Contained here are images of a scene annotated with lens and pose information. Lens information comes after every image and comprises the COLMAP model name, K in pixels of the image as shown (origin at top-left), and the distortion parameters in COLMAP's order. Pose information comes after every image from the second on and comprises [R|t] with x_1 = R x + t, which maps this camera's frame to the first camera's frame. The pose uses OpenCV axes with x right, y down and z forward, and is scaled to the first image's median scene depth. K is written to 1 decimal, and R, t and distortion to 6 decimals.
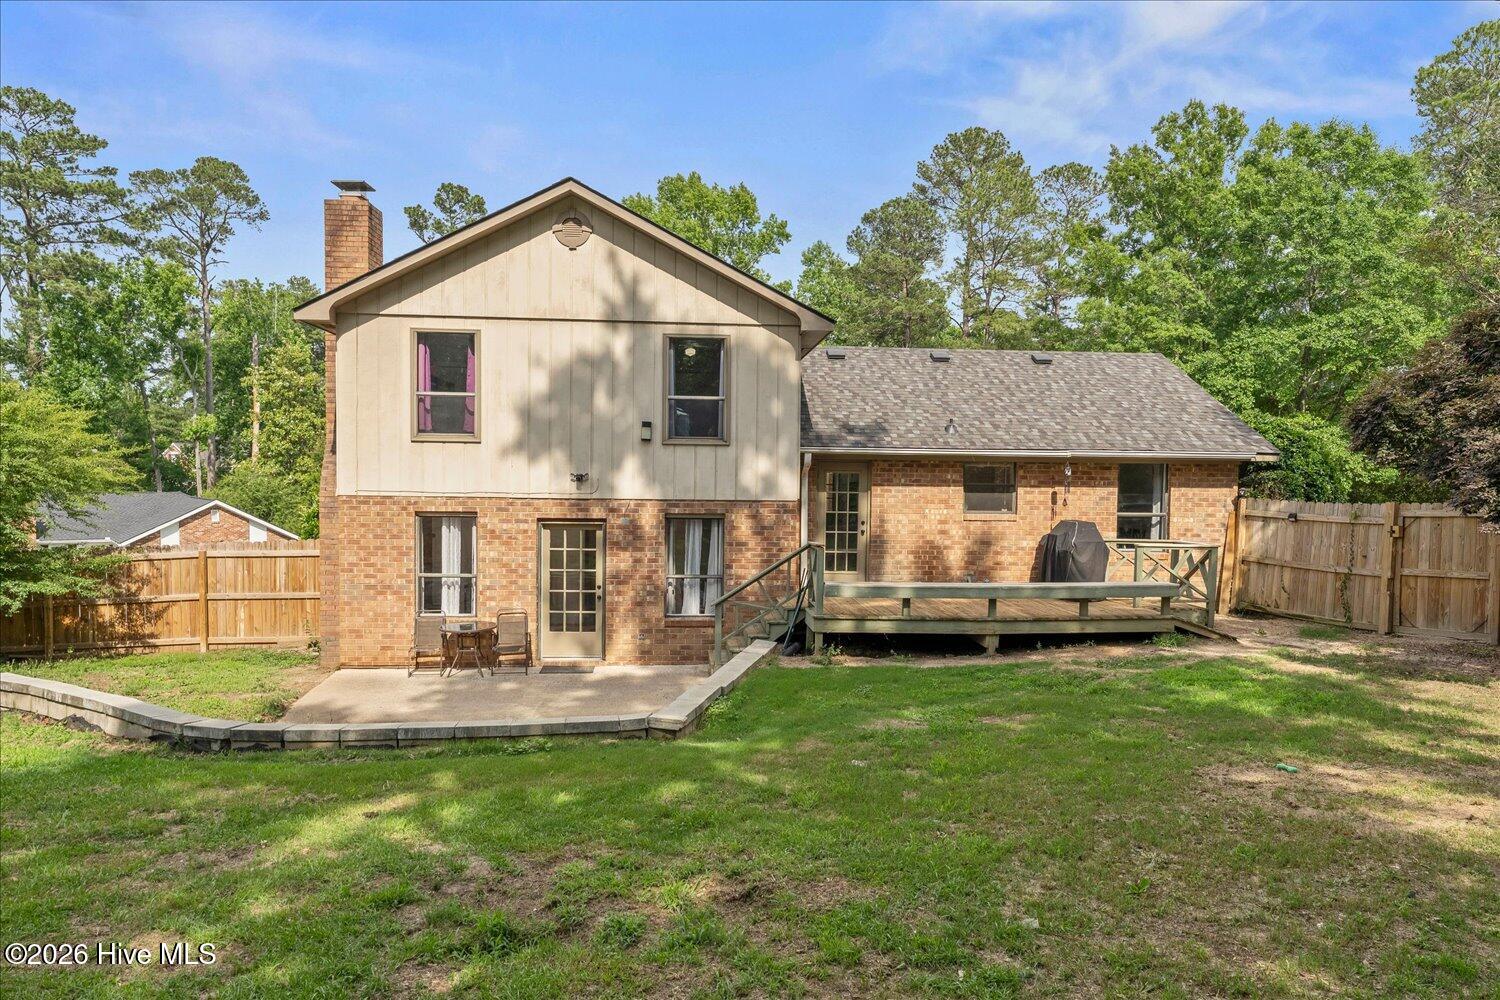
lens RADIAL K [[1017.5, 0, 750.0], [0, 1017.5, 500.0], [0, 0, 1]] dist [-0.001953, -0.002375]
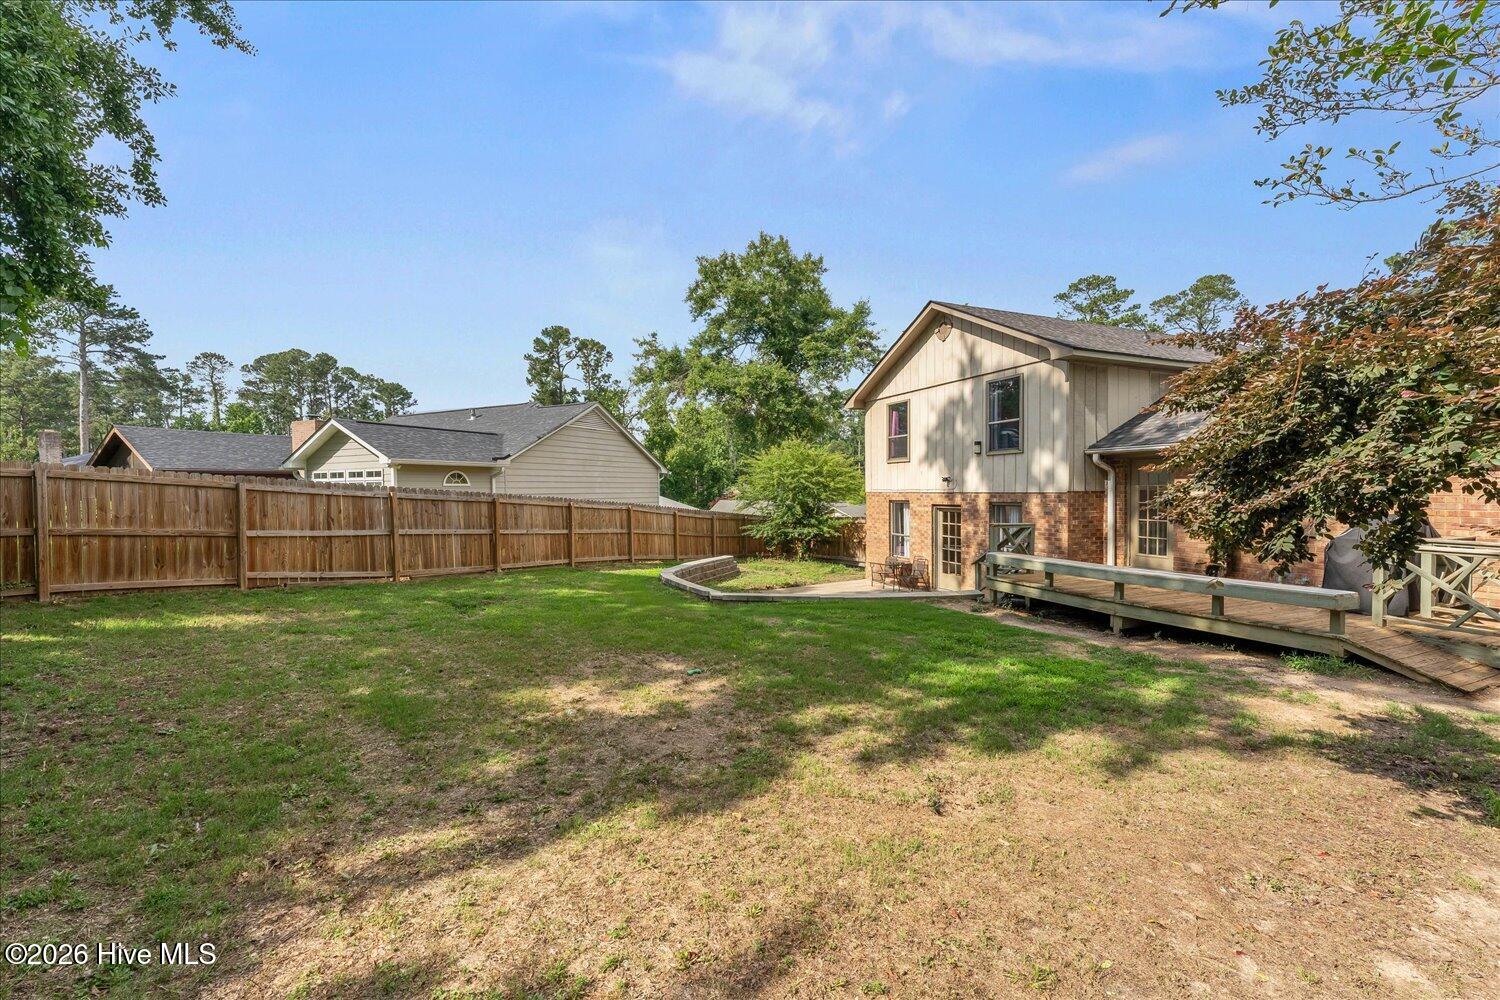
lens RADIAL K [[605.2, 0, 753.6], [0, 605.2, 516.9], [0, 0, 1]] dist [-0.010568, -0.000021]
pose [[0.271421, 0.019847, -0.962256, 0.660193], [0.000597, 0.999784, 0.020789, 0.017834], [0.962461, -0.006217, 0.271350, 0.439136]]
